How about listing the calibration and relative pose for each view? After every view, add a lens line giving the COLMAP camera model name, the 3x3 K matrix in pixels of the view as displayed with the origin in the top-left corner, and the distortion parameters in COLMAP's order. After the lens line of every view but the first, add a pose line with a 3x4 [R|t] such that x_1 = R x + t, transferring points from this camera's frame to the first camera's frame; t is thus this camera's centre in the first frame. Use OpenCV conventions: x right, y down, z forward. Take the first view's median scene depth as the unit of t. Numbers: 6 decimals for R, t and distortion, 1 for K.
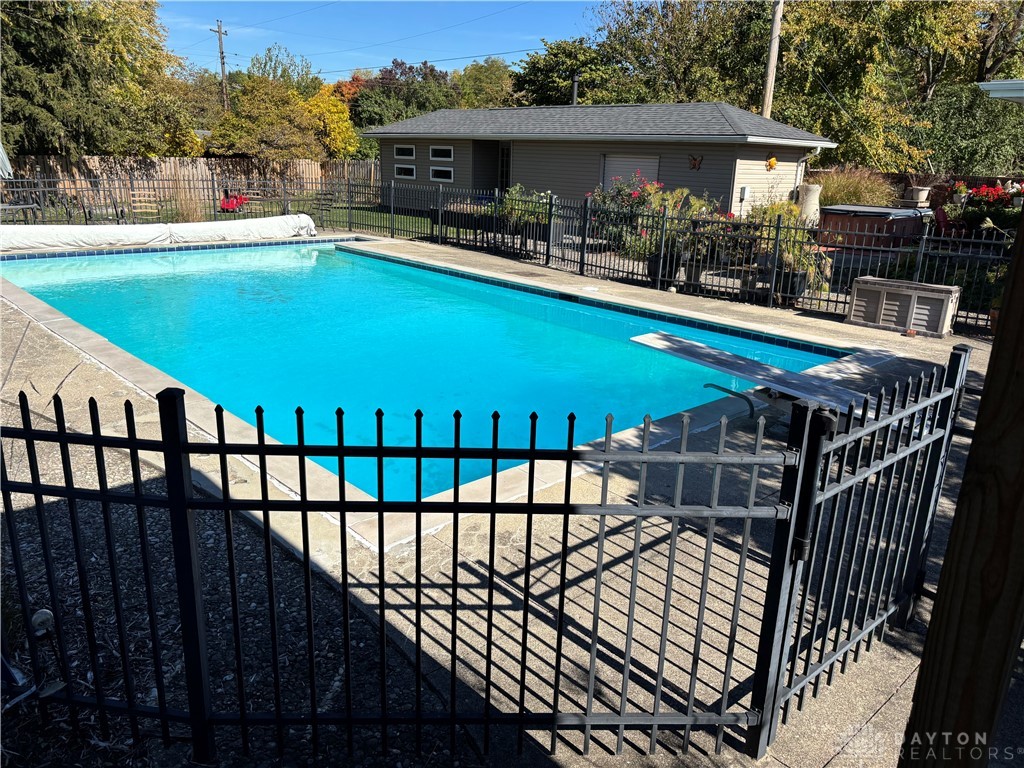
lens RADIAL K [[745.1, 0, 512.0], [0, 745.1, 384.0], [0, 0, 1]] dist [0.057791, -0.093672]
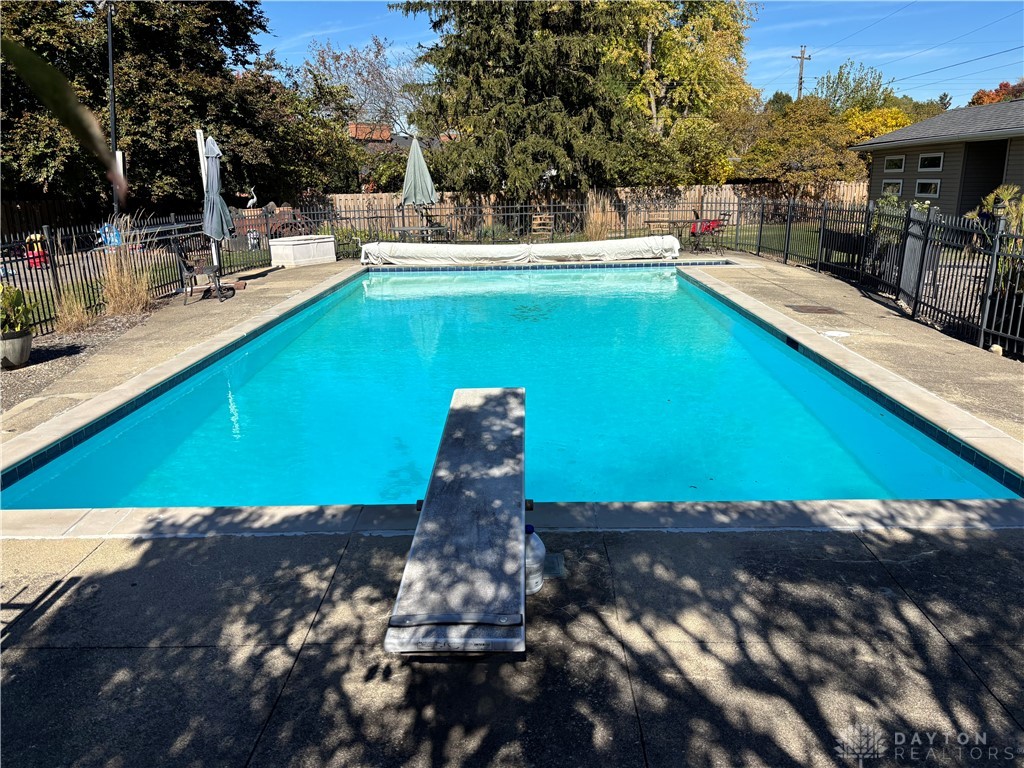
lens RADIAL K [[758.7, 0, 512.0], [0, 758.7, 384.0], [0, 0, 1]] dist [-0.002980, -0.006076]
pose [[0.712091, 0.131837, -0.689598, 0.242126], [-0.158228, 0.987078, 0.025321, -0.032564], [0.684026, 0.091083, 0.723749, 0.177505]]
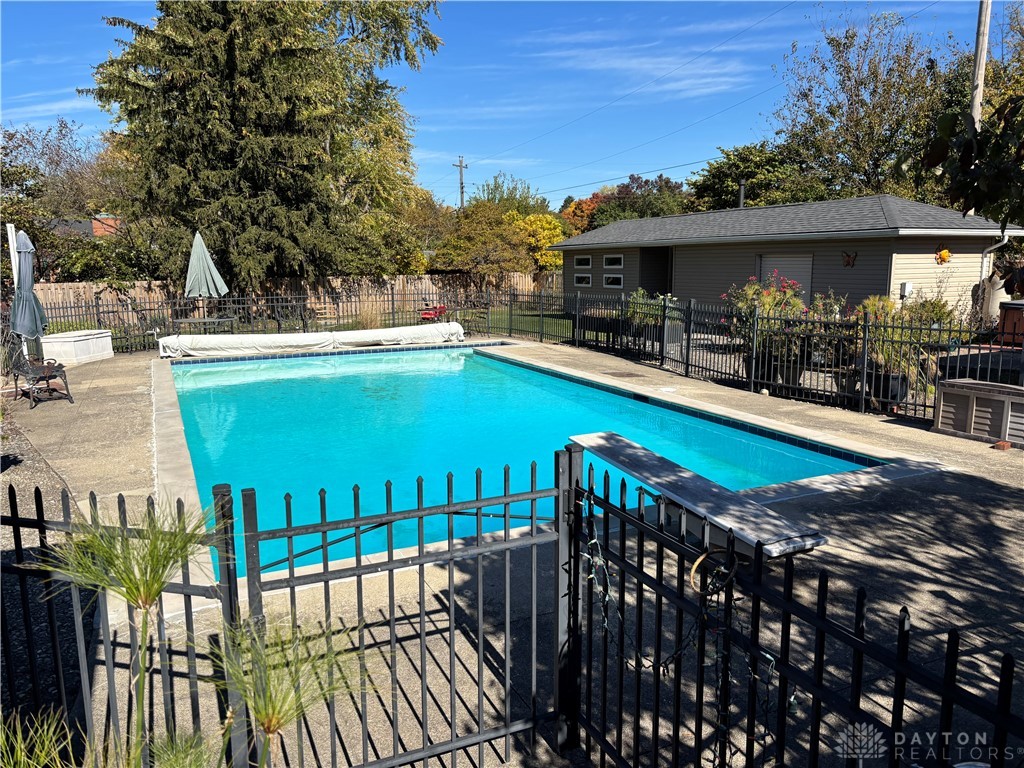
lens RADIAL K [[745.1, 0, 512.0], [0, 745.1, 384.0], [0, 0, 1]] dist [0.057791, -0.093672]
pose [[0.948332, 0.006489, -0.317214, 0.139712], [-0.049493, 0.990577, -0.127700, 0.000124], [0.313397, 0.136802, 0.939717, 0.007385]]
